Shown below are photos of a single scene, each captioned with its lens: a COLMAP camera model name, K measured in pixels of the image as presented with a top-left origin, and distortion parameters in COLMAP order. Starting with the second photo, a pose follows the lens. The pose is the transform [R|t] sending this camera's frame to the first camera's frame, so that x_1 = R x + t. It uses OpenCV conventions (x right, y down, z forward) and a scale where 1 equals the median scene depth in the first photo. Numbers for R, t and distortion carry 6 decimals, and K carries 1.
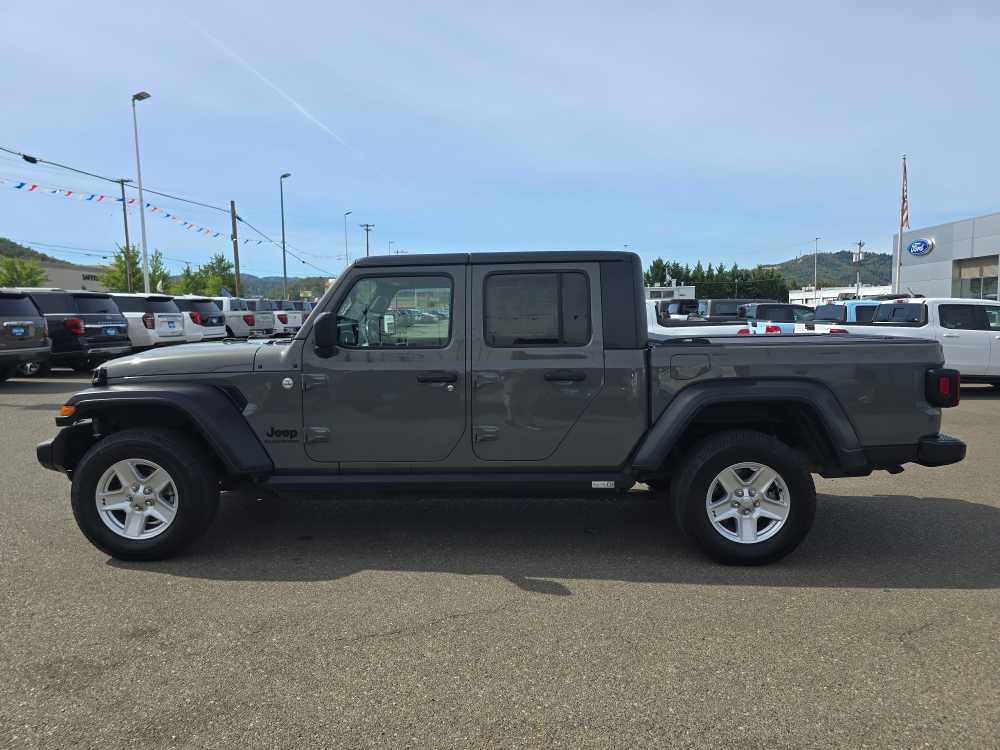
lens RADIAL K [[673.9, 0, 504.1], [0, 673.9, 373.1], [0, 0, 1]] dist [0.038810, -0.026809]
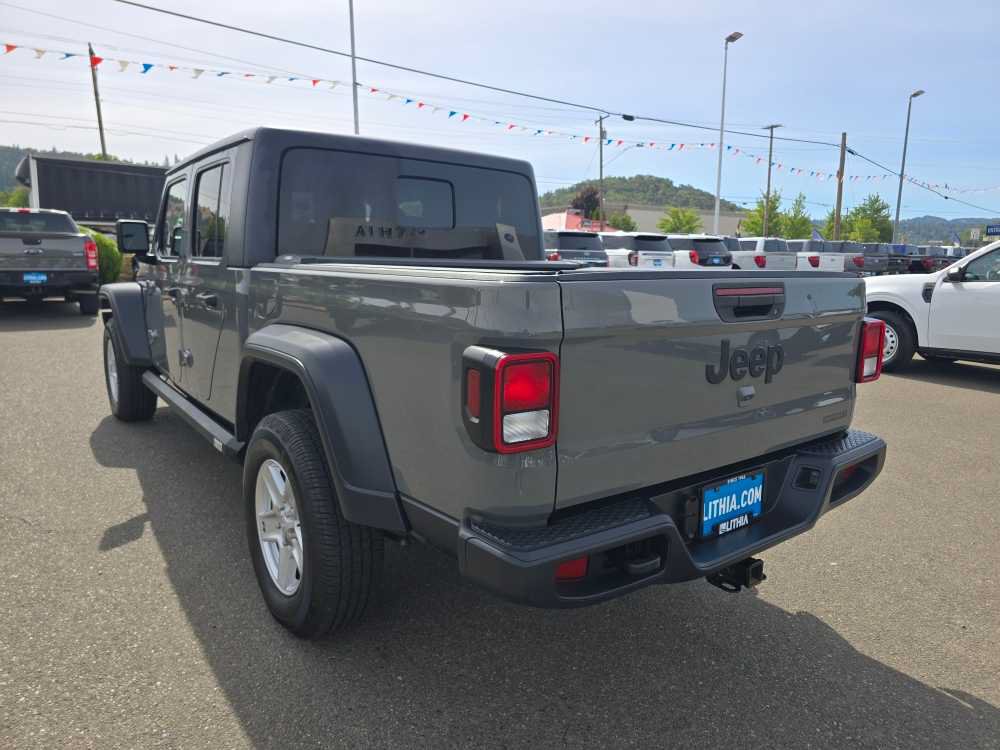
lens RADIAL K [[673.9, 0, 504.0], [0, 673.9, 375.2], [0, 0, 1]] dist [0.038810, -0.026809]
pose [[0.609913, 0.157931, -0.776572, 0.209926], [-0.094425, 0.987442, 0.126655, -0.016916], [0.786823, -0.003921, 0.617167, 0.217716]]
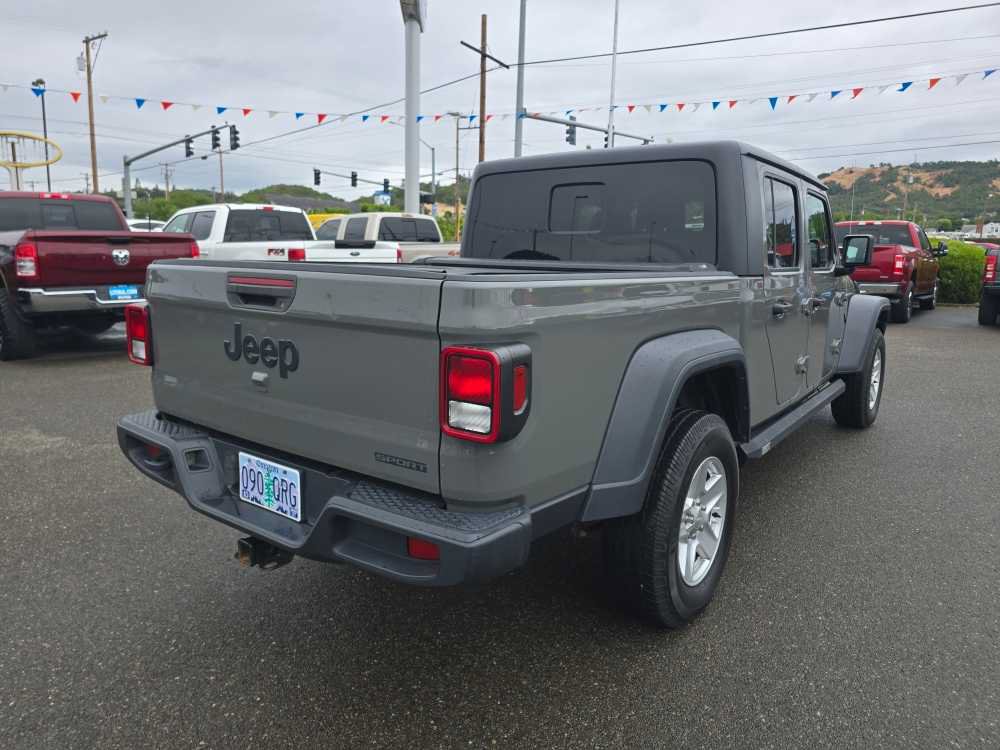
lens RADIAL K [[698.3, 0, 475.7], [0, 698.3, 380.5], [0, 0, 1]] dist [0.003141, -0.007637]
pose [[-0.602771, 0.141054, -0.785347, 0.252275], [-0.091696, 0.965484, 0.243787, -0.095221], [0.792628, 0.218961, -0.569032, 1.027884]]
